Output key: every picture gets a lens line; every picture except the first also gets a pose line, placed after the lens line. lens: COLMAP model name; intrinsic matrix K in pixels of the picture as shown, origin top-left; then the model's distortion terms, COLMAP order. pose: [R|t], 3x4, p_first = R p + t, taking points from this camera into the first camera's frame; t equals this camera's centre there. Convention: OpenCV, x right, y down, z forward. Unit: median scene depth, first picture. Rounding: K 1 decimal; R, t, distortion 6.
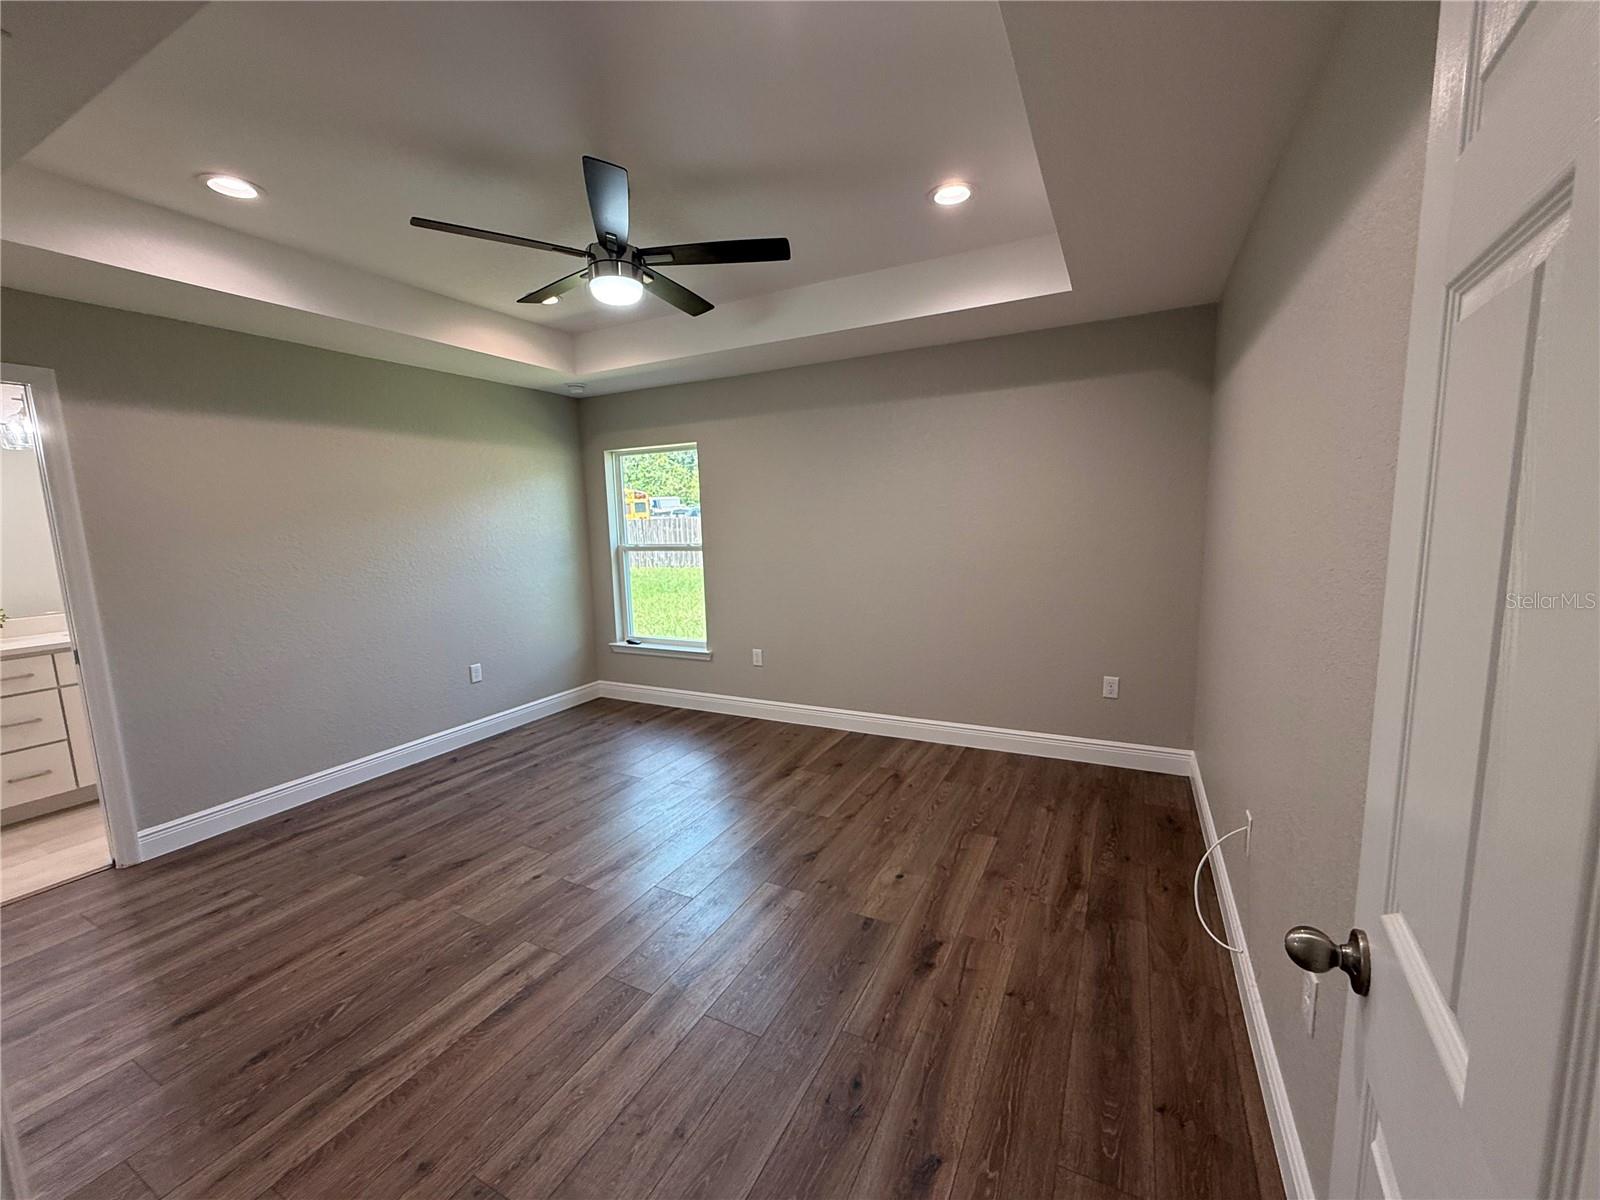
lens RADIAL K [[637.7, 0, 800.0], [0, 637.7, 600.0], [0, 0, 1]] dist [-0.000469, -0.000381]
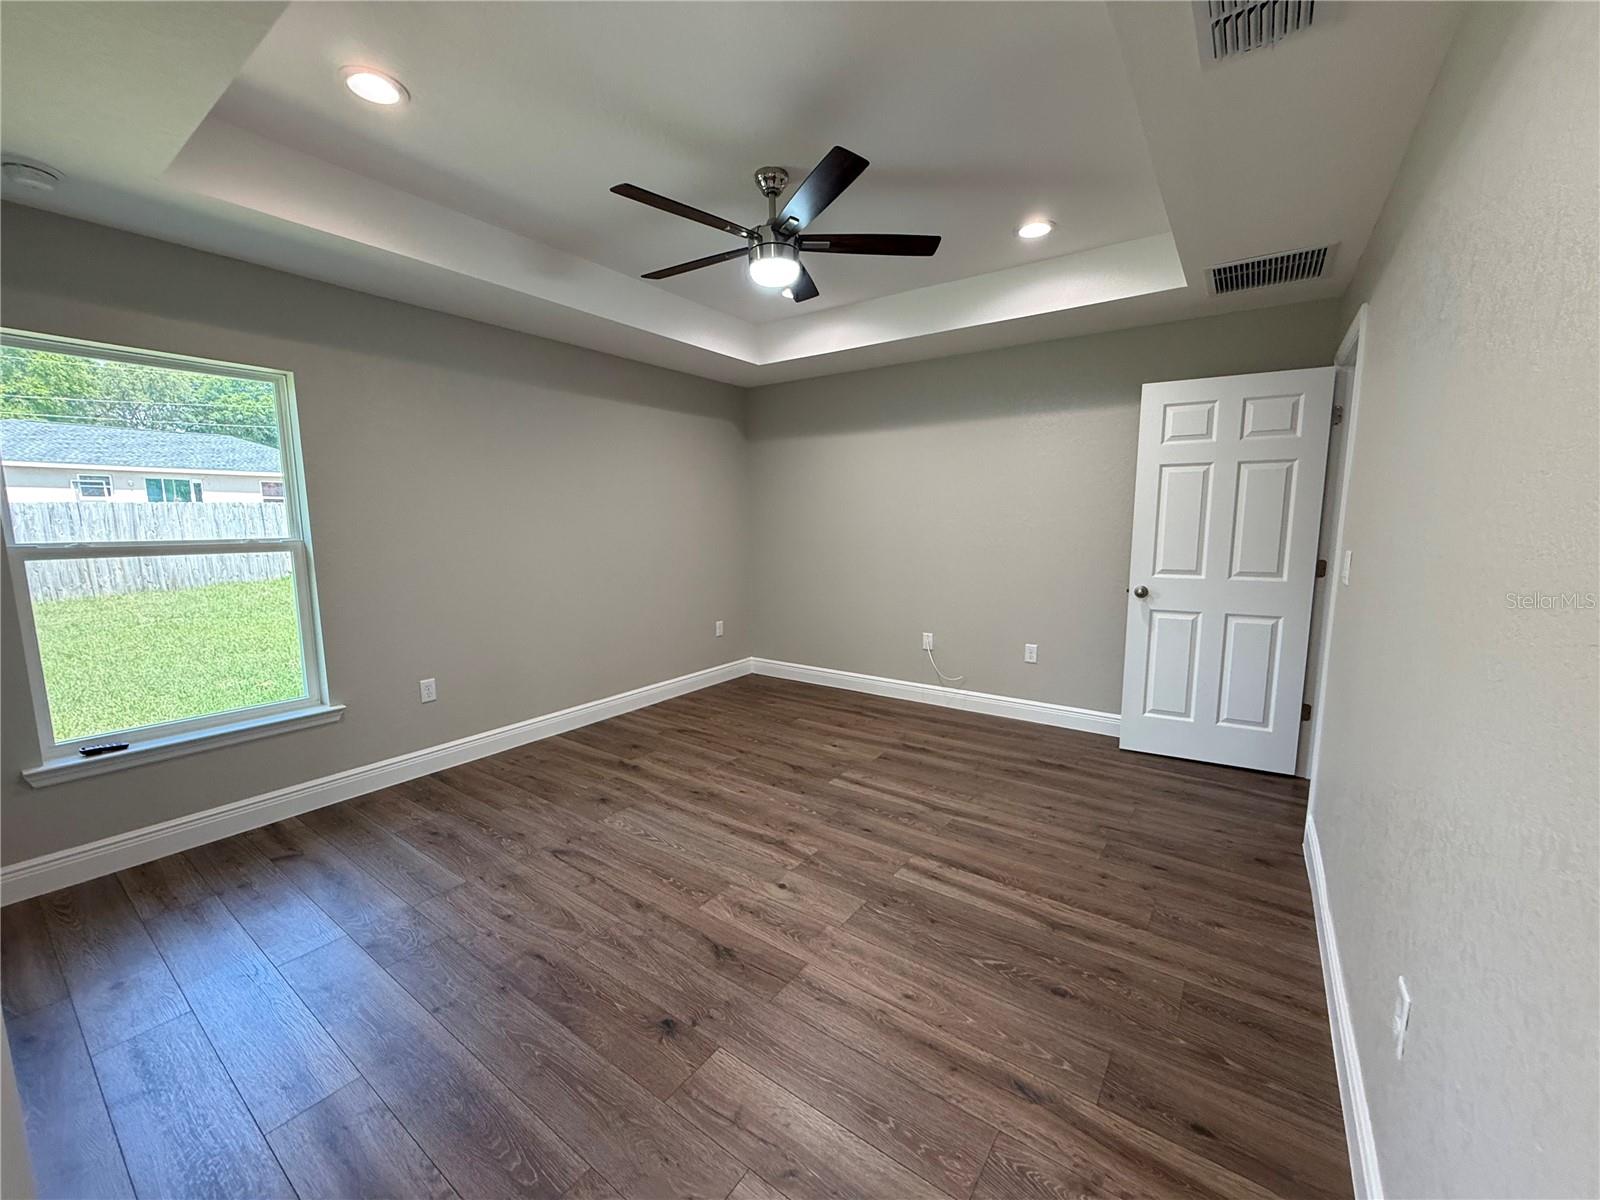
lens RADIAL K [[635.6, 0, 796.7], [0, 635.6, 603.6], [0, 0, 1]] dist [0.000159, -0.000185]
pose [[0.148268, -0.103491, 0.983517, -1.284163], [0.126367, 0.988340, 0.084948, -0.031065], [-0.980840, 0.111689, 0.159617, 0.816920]]
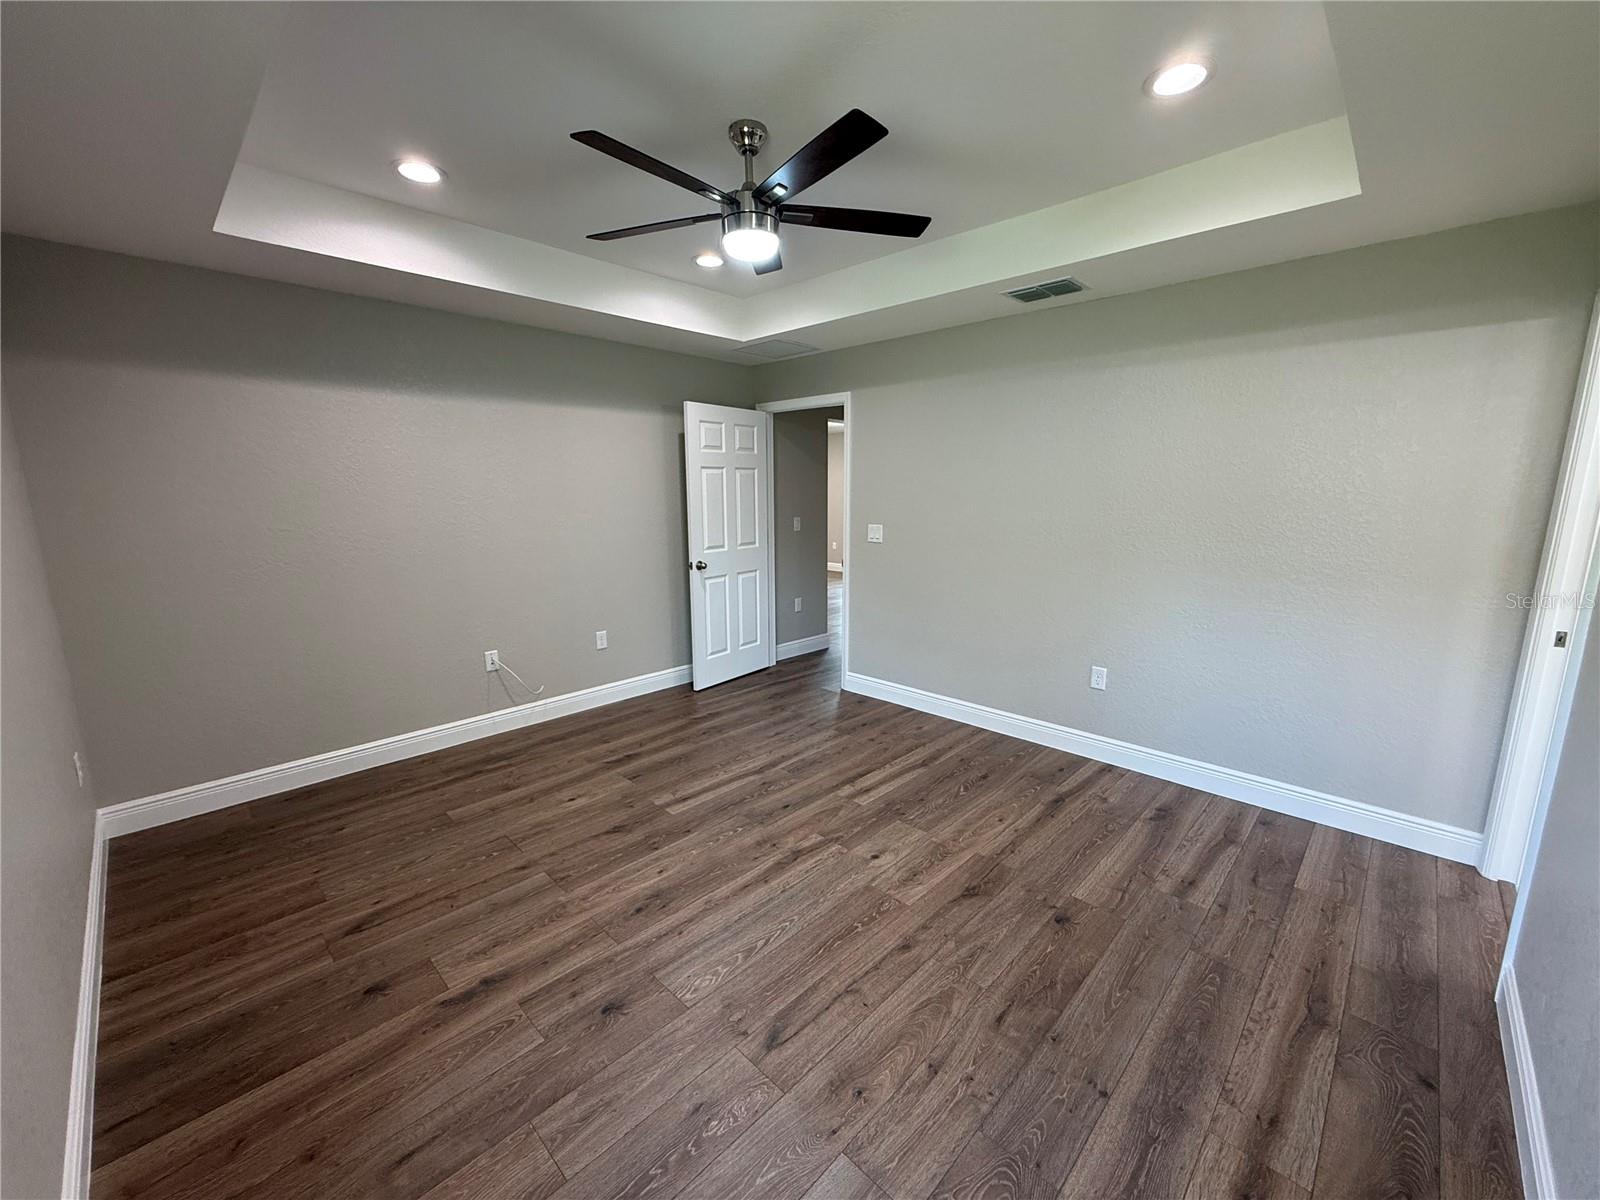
lens RADIAL K [[635.6, 0, 796.7], [0, 635.6, 603.6], [0, 0, 1]] dist [0.000159, -0.000185]
pose [[-0.954896, -0.019964, 0.296268, -0.598010], [0.069988, 0.954496, 0.289896, -0.237235], [-0.288574, 0.297556, -0.910047, 1.864925]]
